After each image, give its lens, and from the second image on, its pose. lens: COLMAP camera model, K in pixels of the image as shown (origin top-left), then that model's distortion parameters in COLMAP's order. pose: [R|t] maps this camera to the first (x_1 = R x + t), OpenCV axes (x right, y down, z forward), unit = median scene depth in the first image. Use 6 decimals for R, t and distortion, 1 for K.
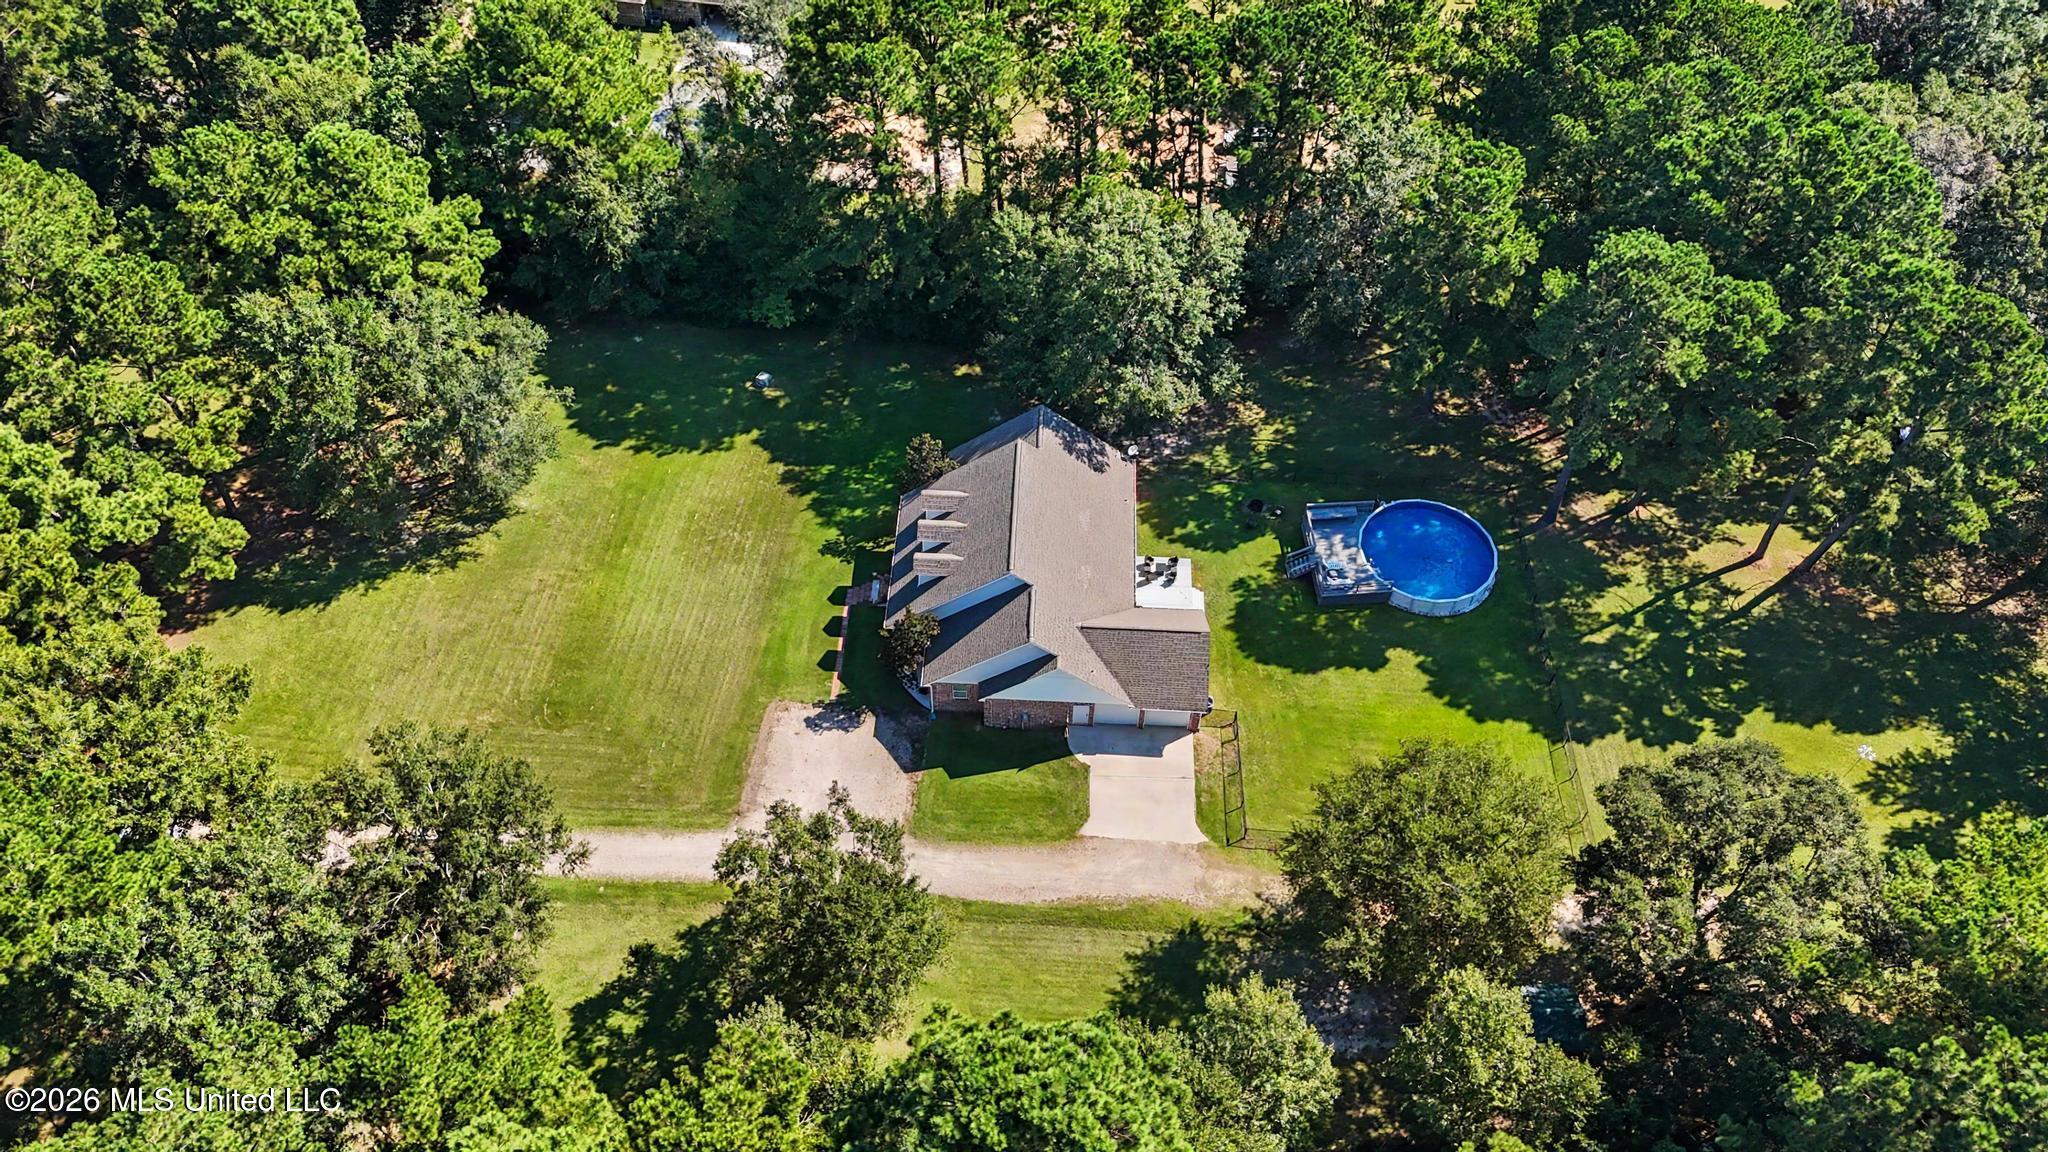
lens RADIAL K [[1507.3, 0, 1024.0], [0, 1507.3, 576.0], [0, 0, 1]] dist [0.058516, -0.046851]
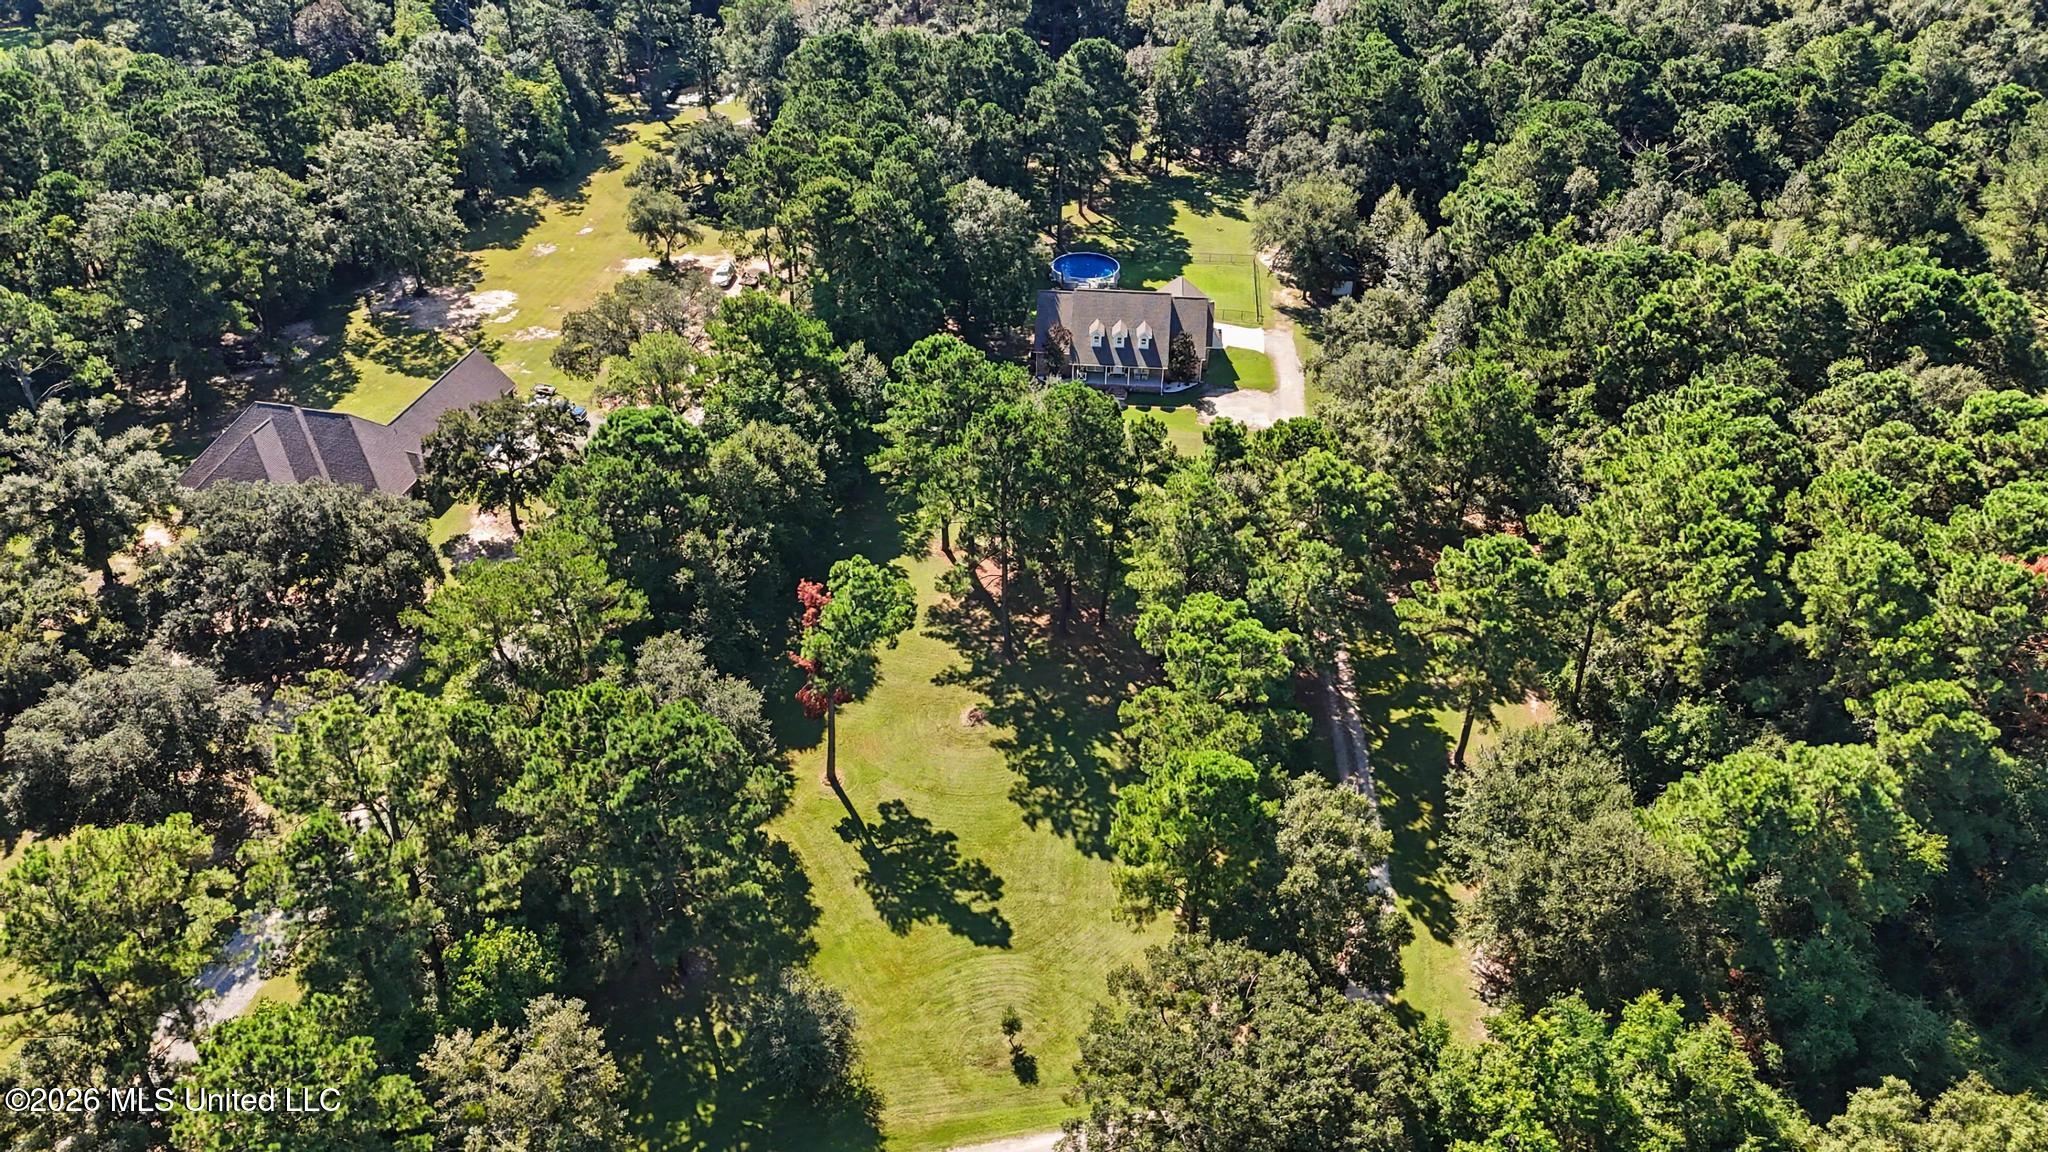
lens RADIAL K [[1507.3, 0, 1024.0], [0, 1507.3, 576.0], [0, 0, 1]] dist [0.058516, -0.046851]
pose [[0.038292, -0.572327, 0.819131, -1.635891], [0.754165, 0.554337, 0.352060, -0.565481], [-0.655568, 0.604278, 0.452856, 0.407642]]
